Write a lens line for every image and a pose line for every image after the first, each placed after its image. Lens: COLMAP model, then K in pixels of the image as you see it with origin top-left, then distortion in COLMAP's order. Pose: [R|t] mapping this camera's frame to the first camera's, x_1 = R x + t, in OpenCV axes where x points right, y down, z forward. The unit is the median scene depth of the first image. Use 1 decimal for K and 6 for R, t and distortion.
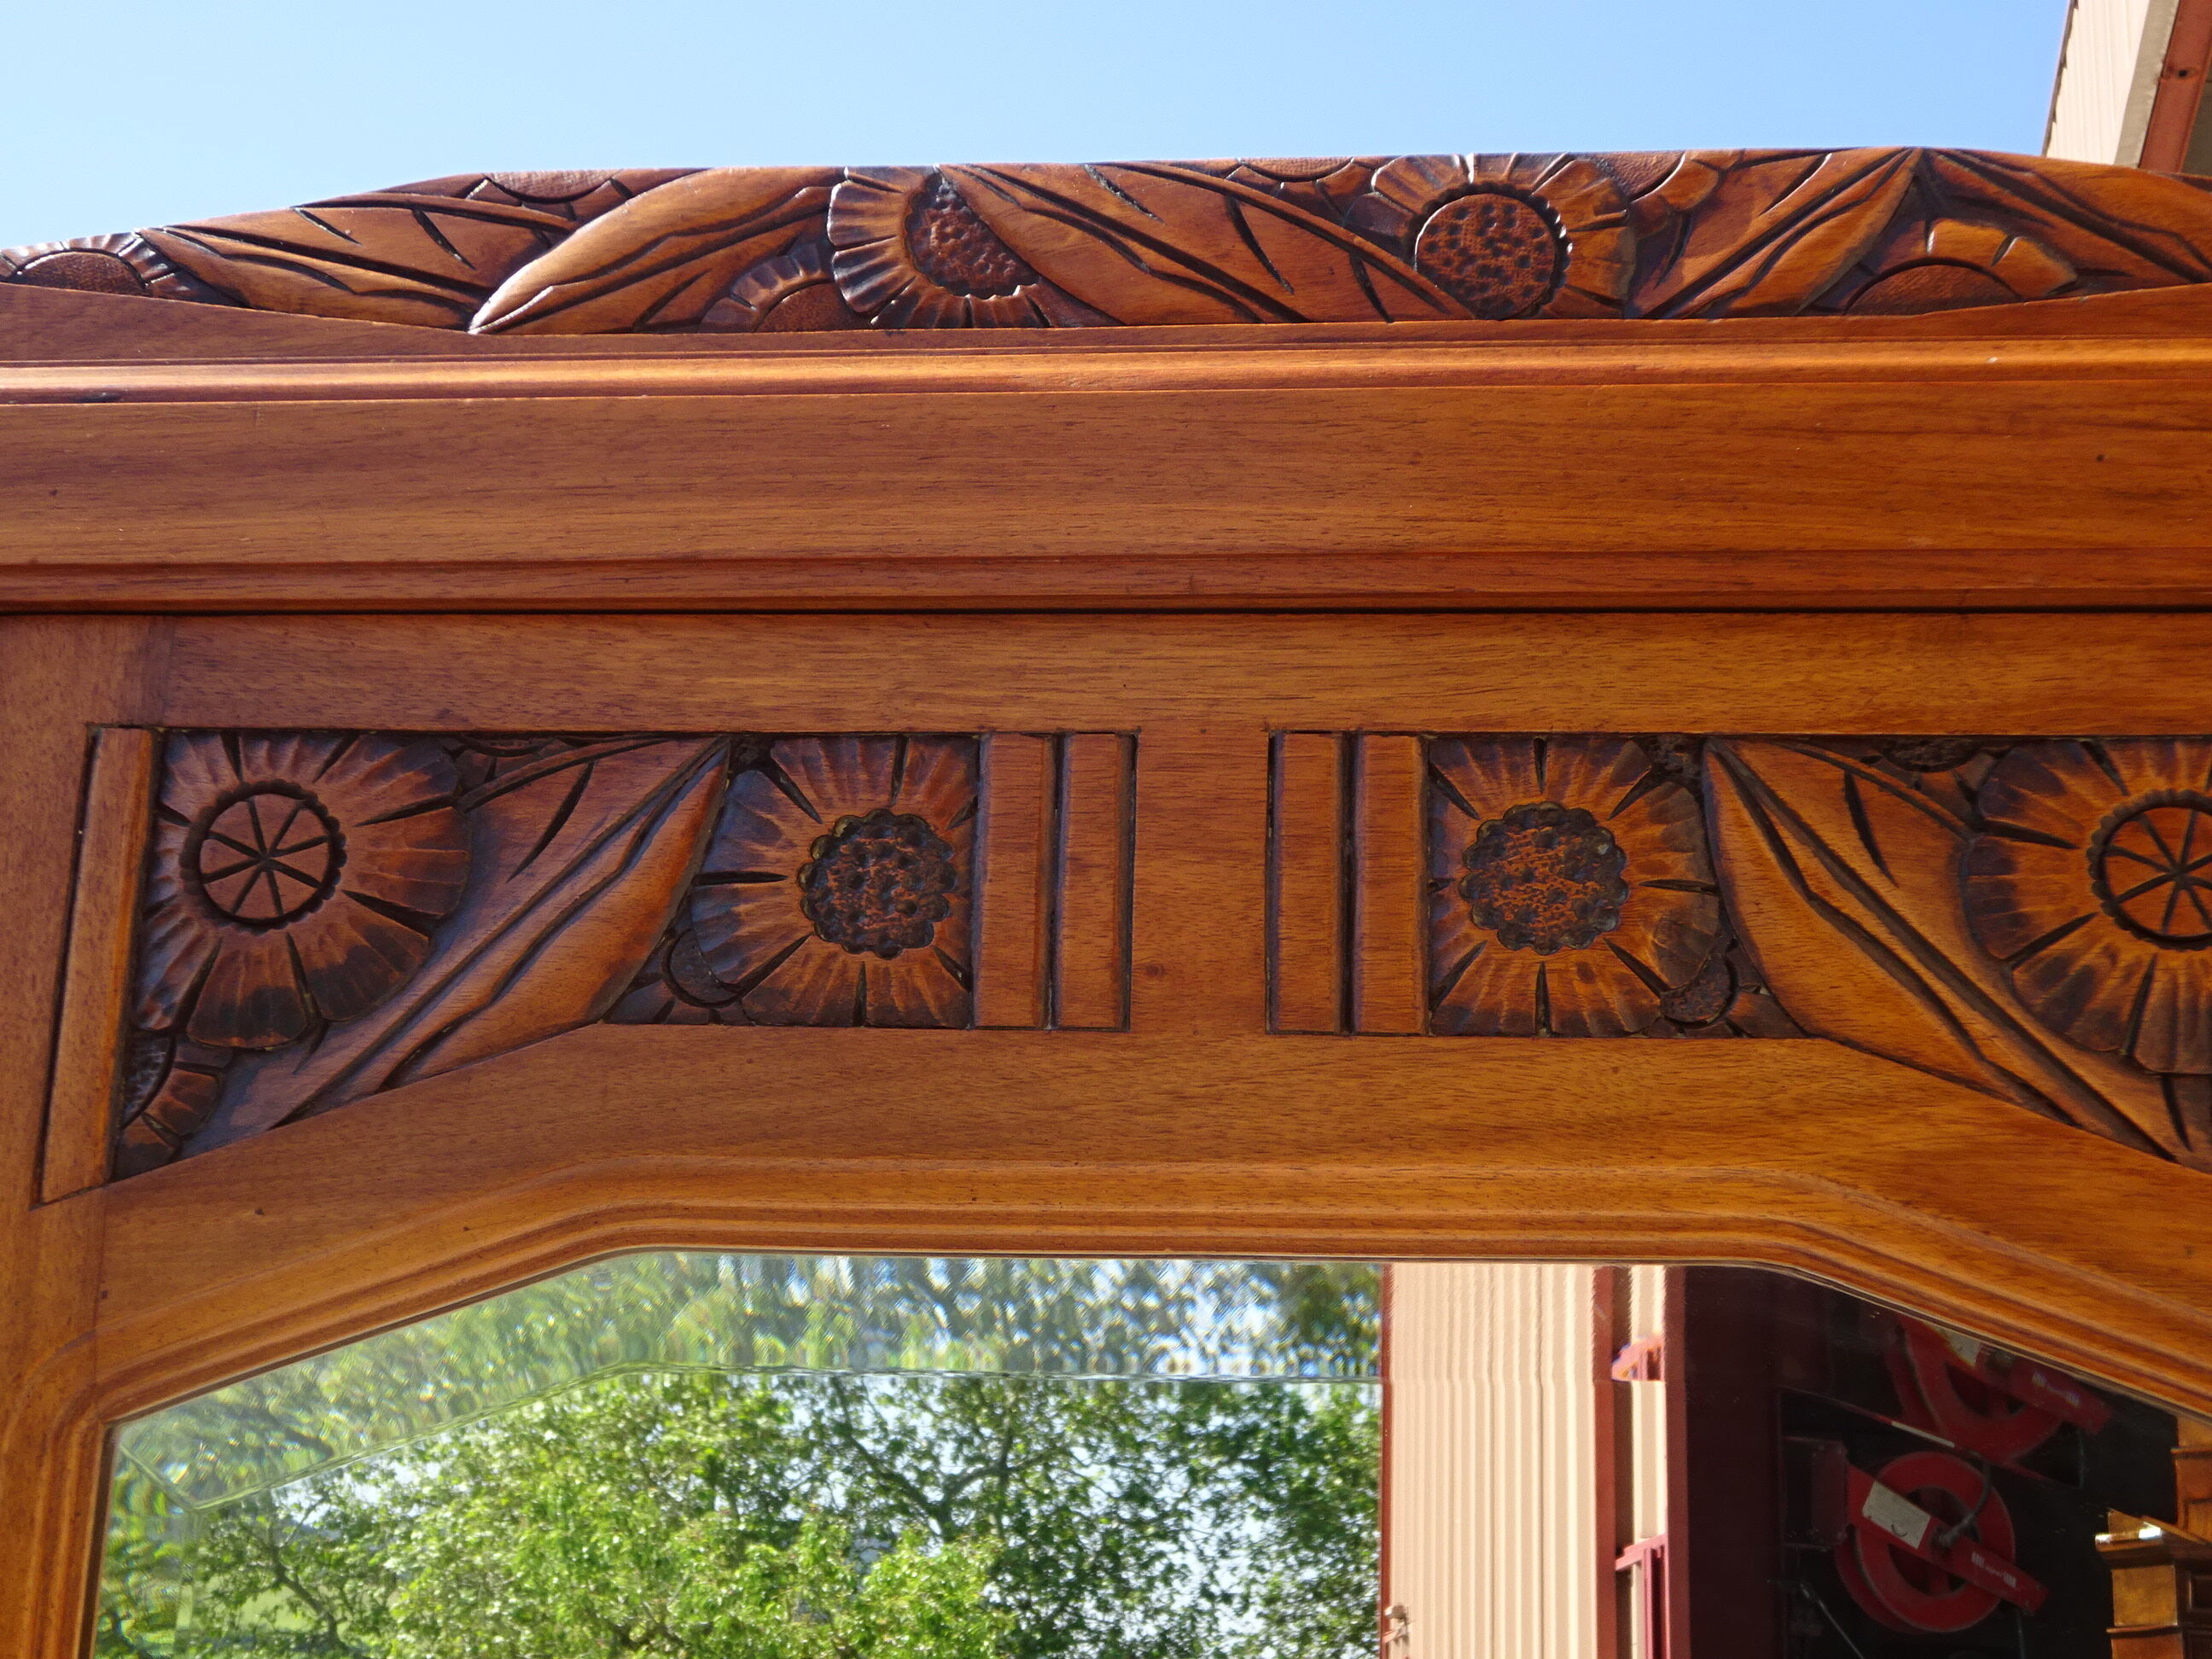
lens RADIAL K [[3053.3, 0, 1109.6], [0, 3053.3, 931.7], [0, 0, 1]] dist [-0.005818, -0.000313]
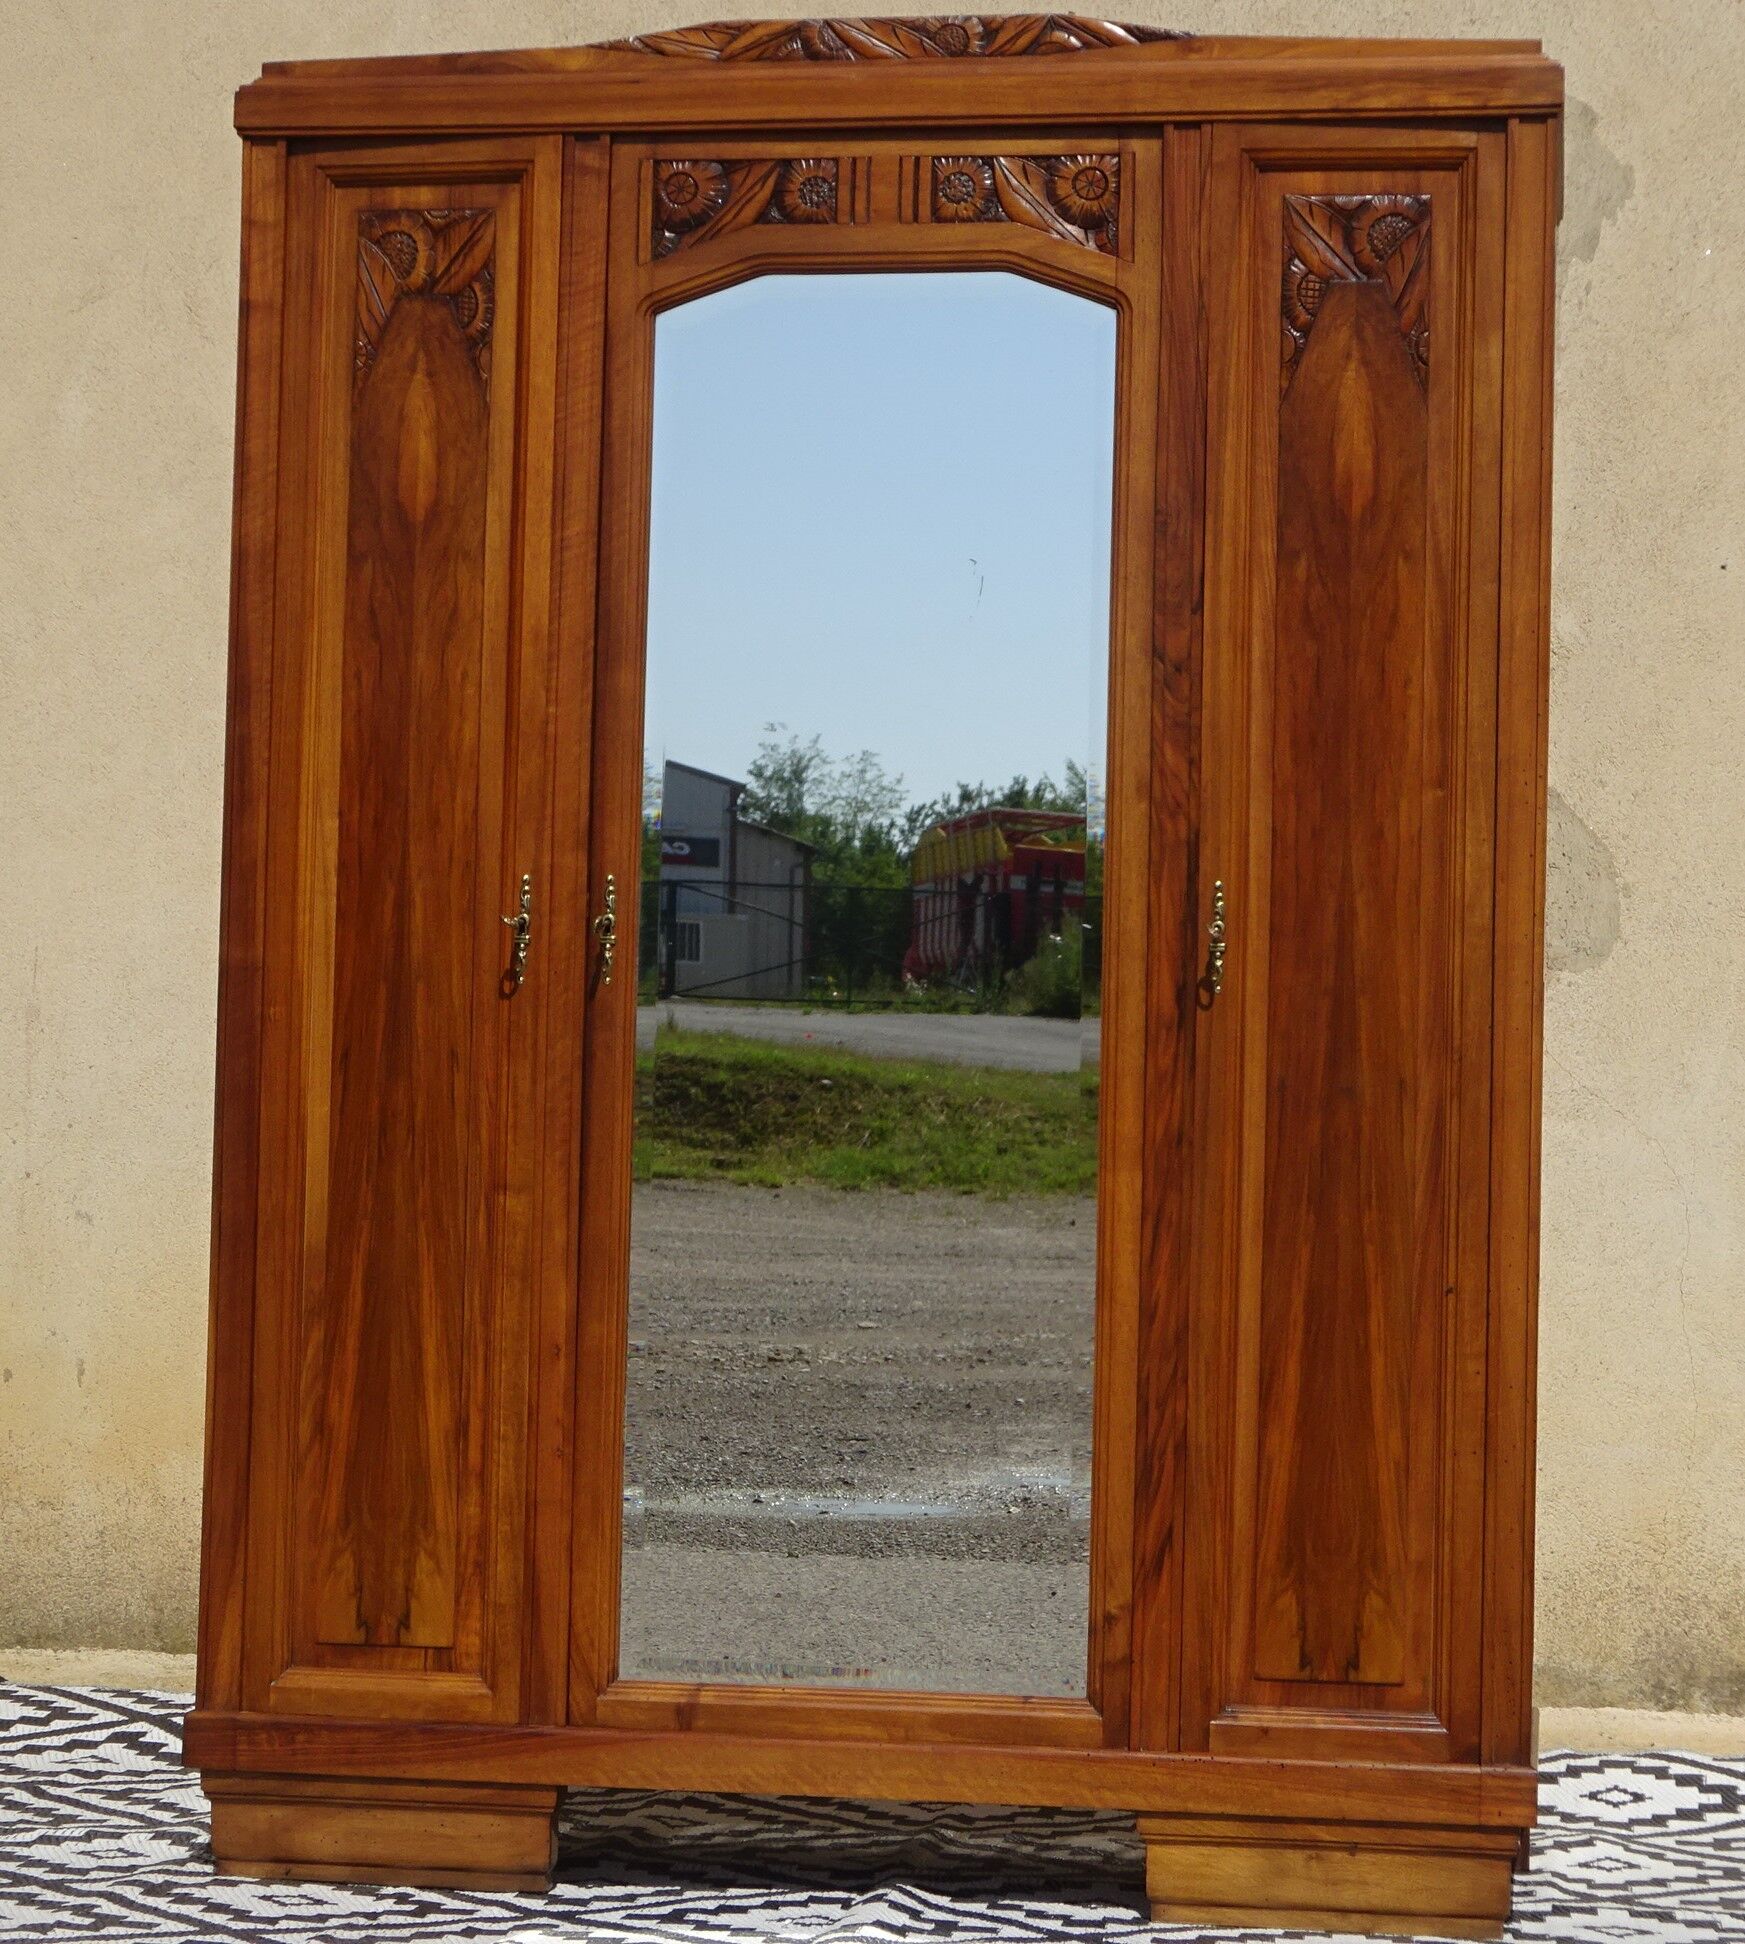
lens RADIAL K [[3931.8, 0, 996.3], [0, 3931.8, 961.9], [0, 0, 1]] dist [0.010717, -0.104498]
pose [[0.997680, -0.007174, -0.067697, 0.581901], [0.020106, 0.981122, 0.192344, -0.011743], [0.065039, -0.193259, 0.978990, -4.949542]]
